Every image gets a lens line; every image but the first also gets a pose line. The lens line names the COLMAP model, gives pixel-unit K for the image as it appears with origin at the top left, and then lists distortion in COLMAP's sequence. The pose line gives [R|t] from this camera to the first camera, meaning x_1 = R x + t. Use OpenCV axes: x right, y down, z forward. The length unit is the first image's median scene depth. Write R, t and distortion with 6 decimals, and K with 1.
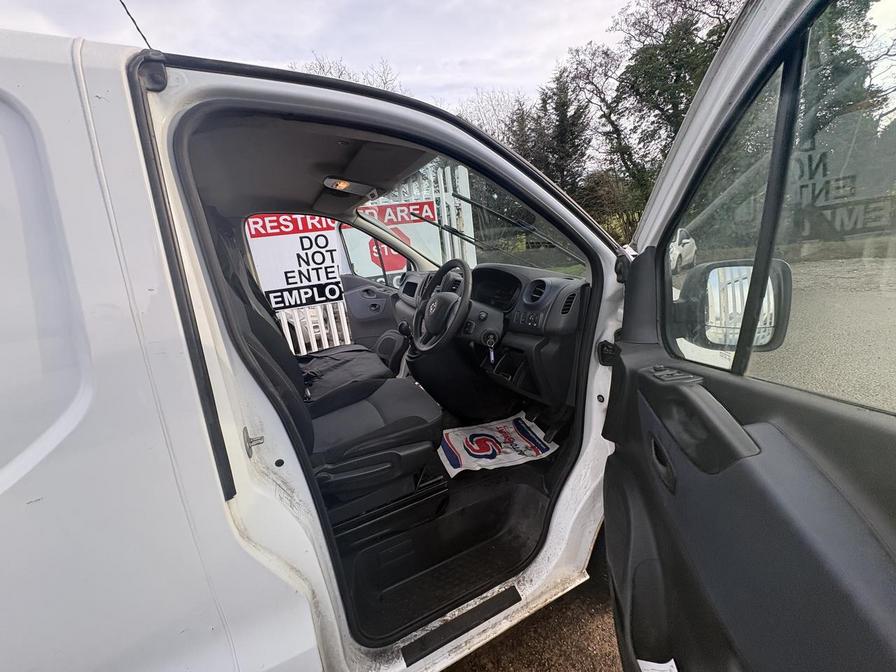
lens RADIAL K [[354.1, 0, 446.7], [0, 354.1, 336.1], [0, 0, 1]] dist [0.000899, -0.000107]
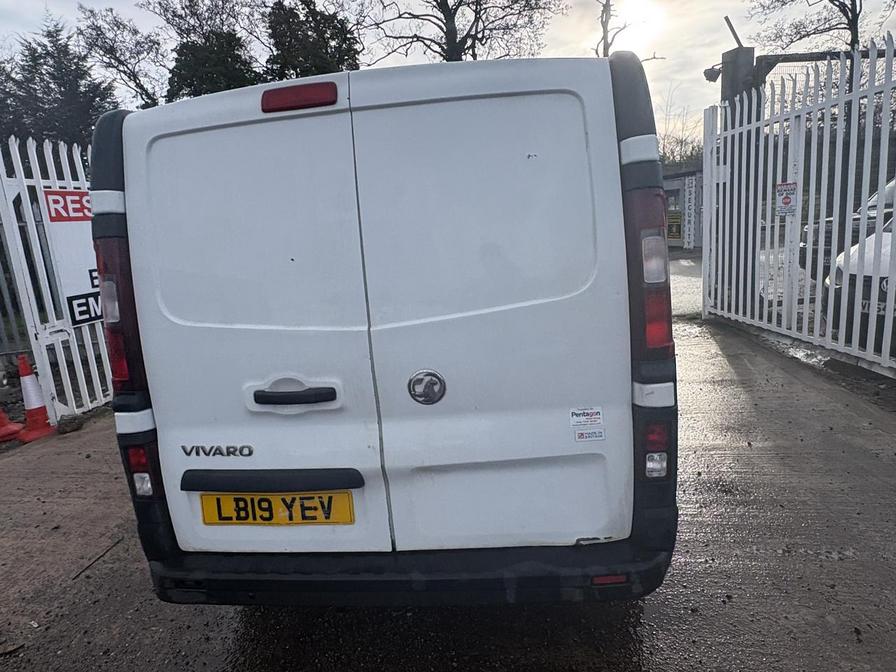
lens RADIAL K [[541.0, 0, 448.6], [0, 541.0, 332.4], [0, 0, 1]] dist [-0.002911, -0.001162]
pose [[0.523556, -0.108834, 0.845012, -0.319218], [0.244867, 0.969184, -0.026889, 0.047722], [-0.816045, 0.220993, 0.534072, -0.051641]]
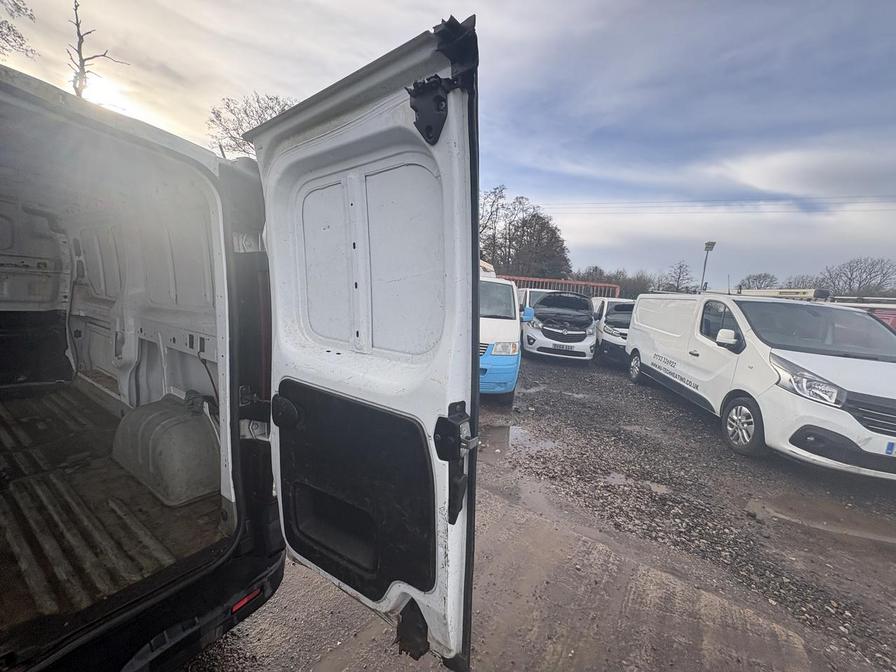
lens RADIAL K [[356.2, 0, 448.0], [0, 356.2, 336.0], [0, 0, 1]] dist [-0.000129, 0.000015]
pose [[-0.524195, -0.053671, 0.849905, -0.307540], [0.171308, 0.970965, 0.166974, 0.035375], [-0.834190, 0.233123, -0.499781, -0.020684]]
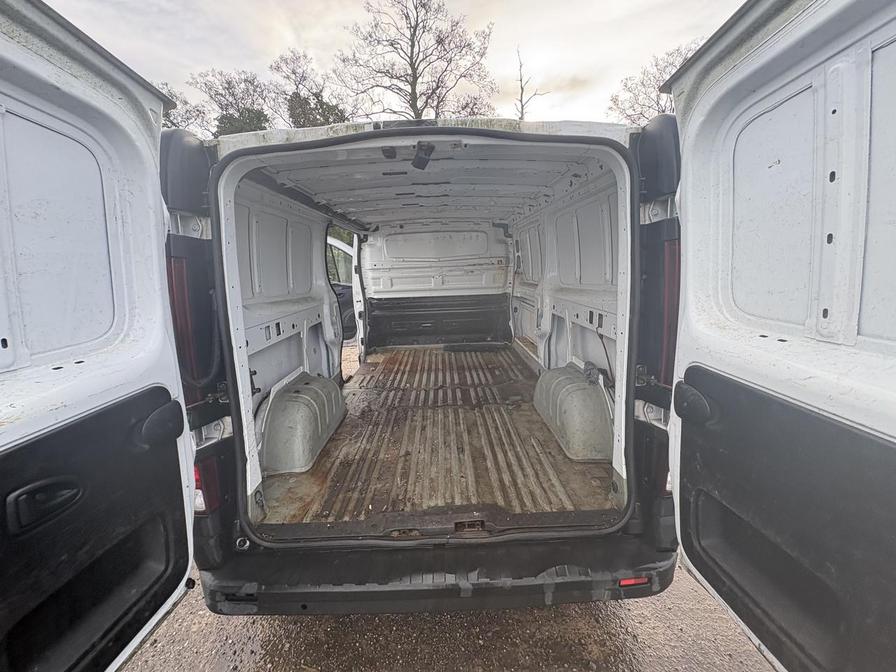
lens RADIAL K [[354.1, 0, 446.7], [0, 354.1, 336.1], [0, 0, 1]] dist [0.000899, -0.000107]
pose [[0.425190, -0.112718, 0.898058, -0.300752], [0.216988, 0.975974, 0.019764, 0.034887], [-0.878709, 0.186464, 0.439433, -0.017174]]
